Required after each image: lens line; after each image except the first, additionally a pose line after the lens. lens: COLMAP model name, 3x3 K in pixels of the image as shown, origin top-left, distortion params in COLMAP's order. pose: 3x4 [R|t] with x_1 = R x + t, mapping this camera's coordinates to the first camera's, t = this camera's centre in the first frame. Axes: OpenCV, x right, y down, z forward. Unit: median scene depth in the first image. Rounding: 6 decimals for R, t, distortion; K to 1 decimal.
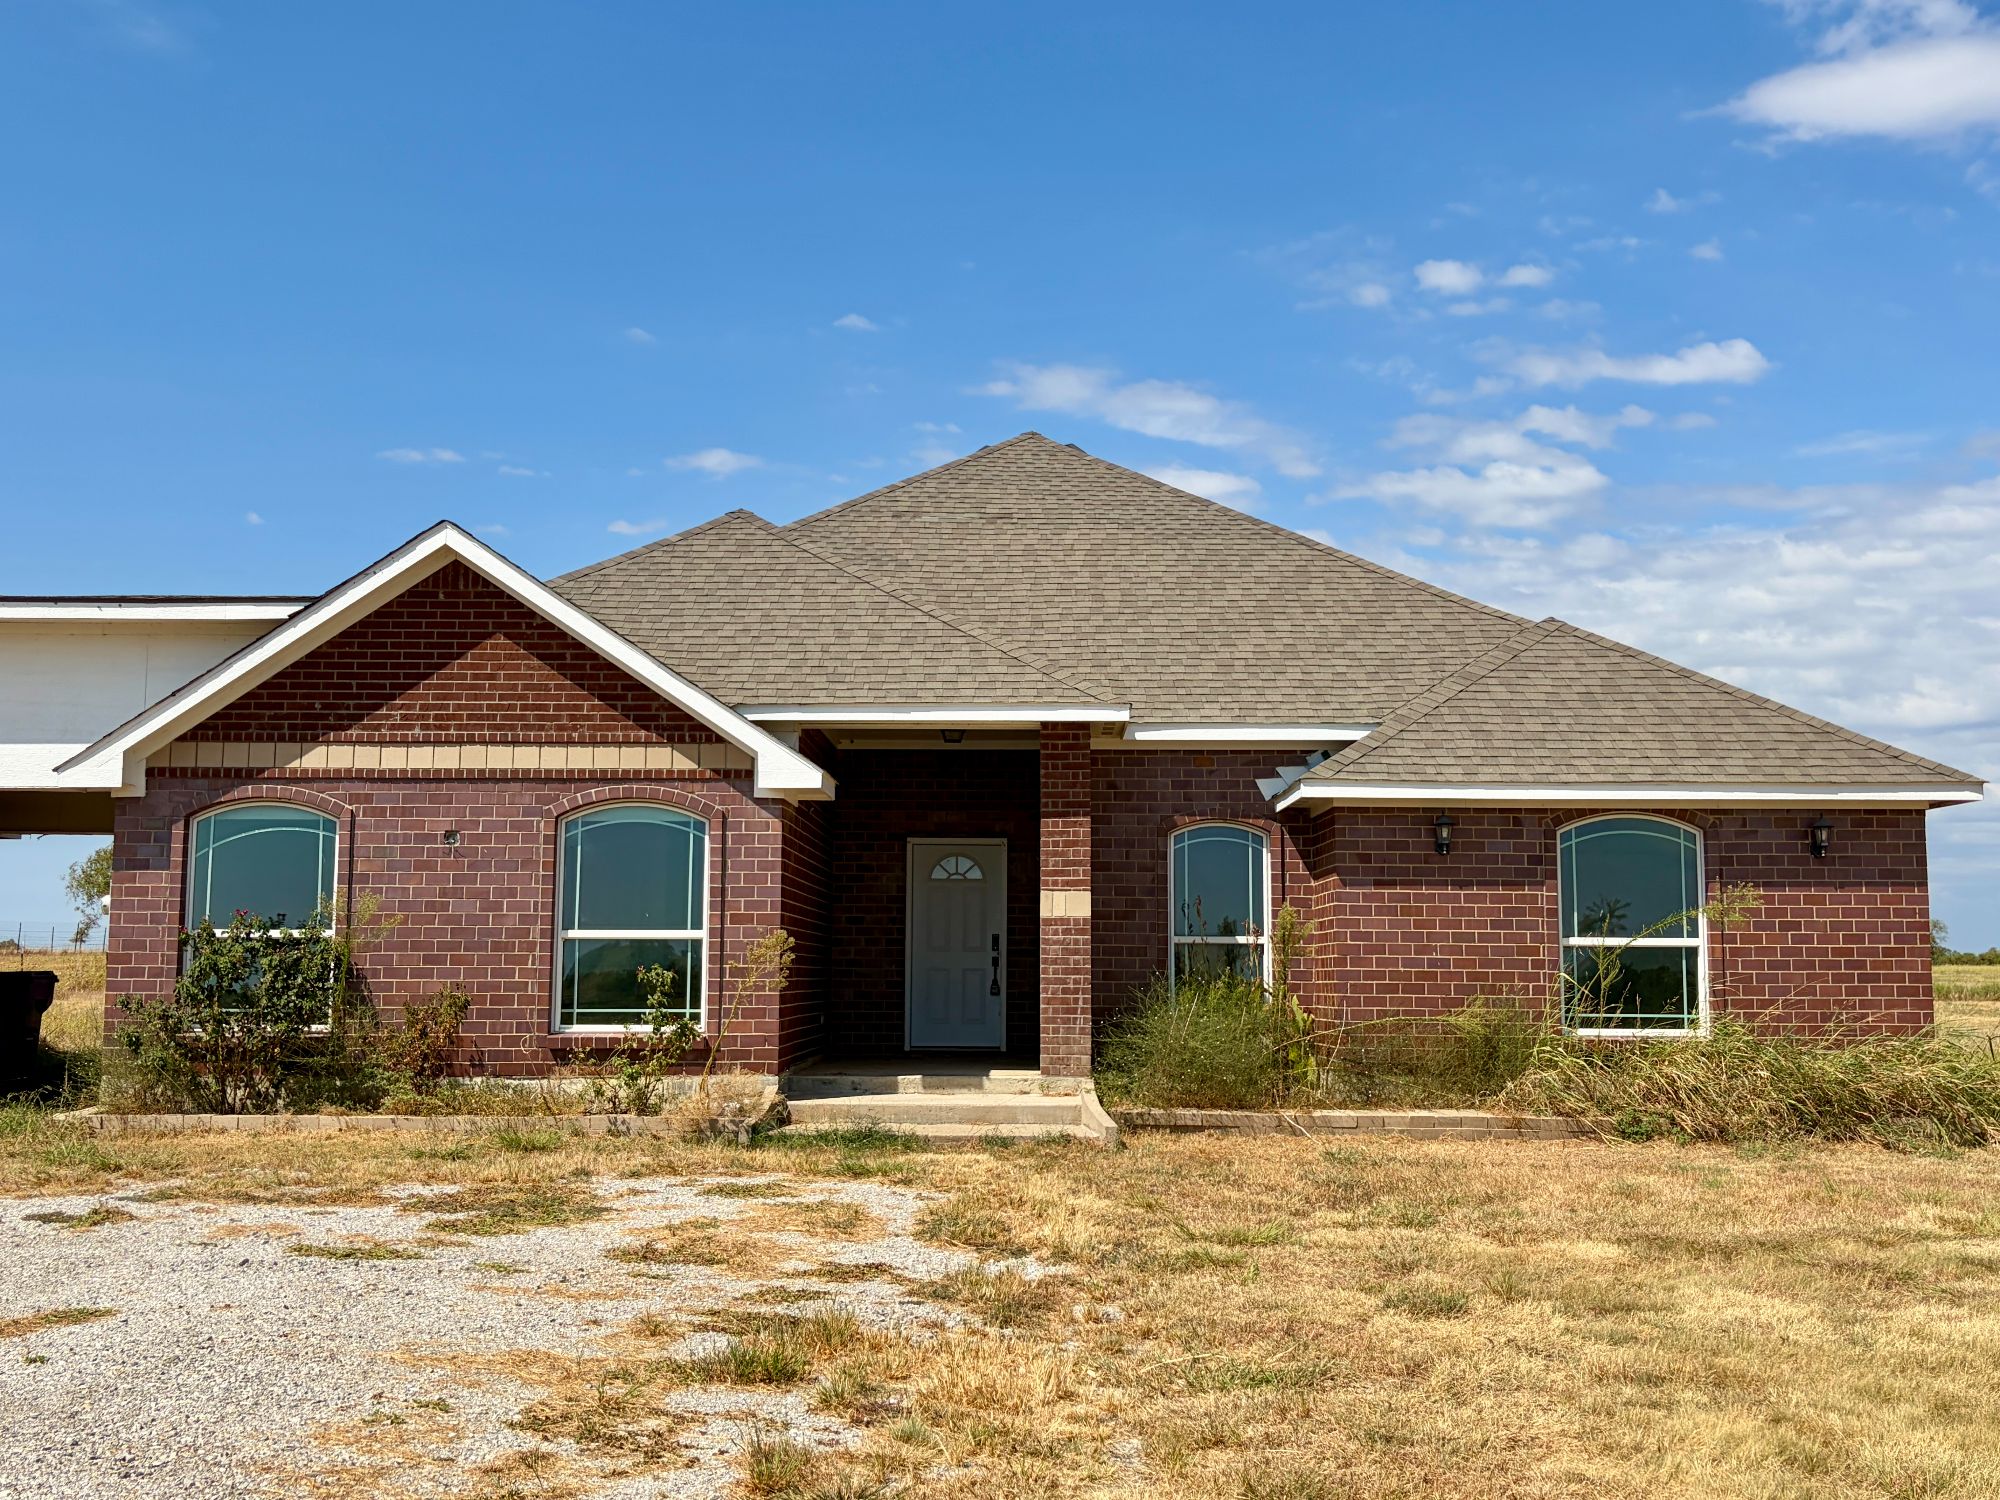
lens RADIAL K [[2055.8, 0, 1000.8], [0, 2055.8, 741.8], [0, 0, 1]] dist [0.066518, 0.000000]
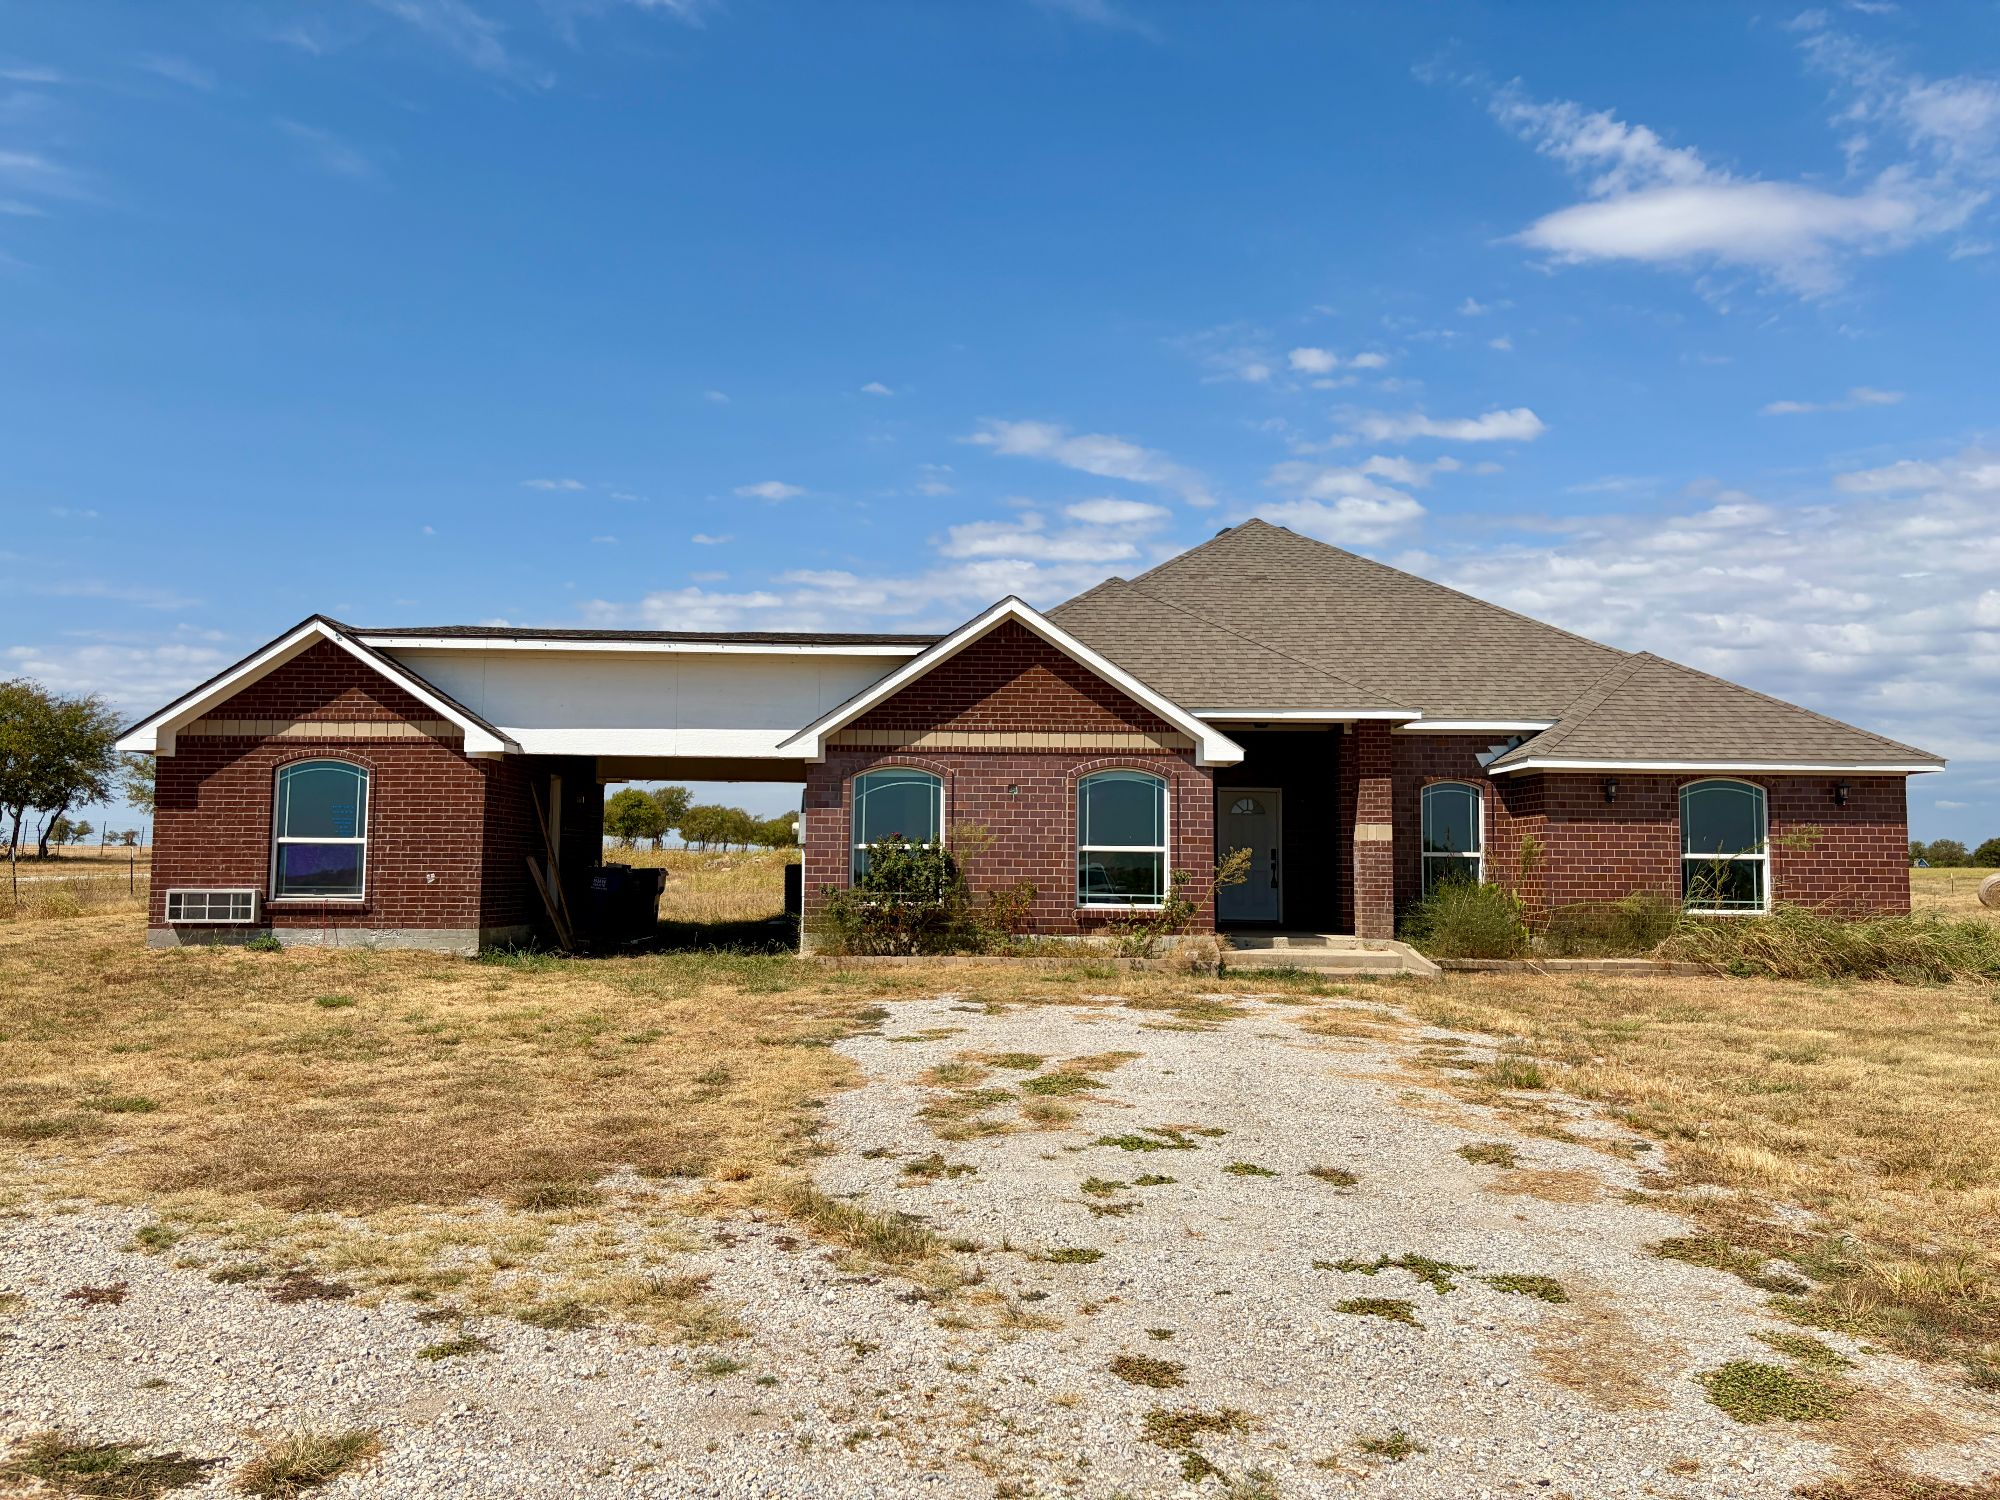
lens RADIAL K [[1508.2, 0, 999.0], [0, 1508.2, 750.0], [0, 0, 1]] dist [0.038463, 0.008801]
pose [[0.999883, 0.005818, 0.014123, -0.278645], [-0.006294, 0.999408, 0.033836, -0.023547], [-0.013918, -0.033921, 0.999328, -0.178993]]
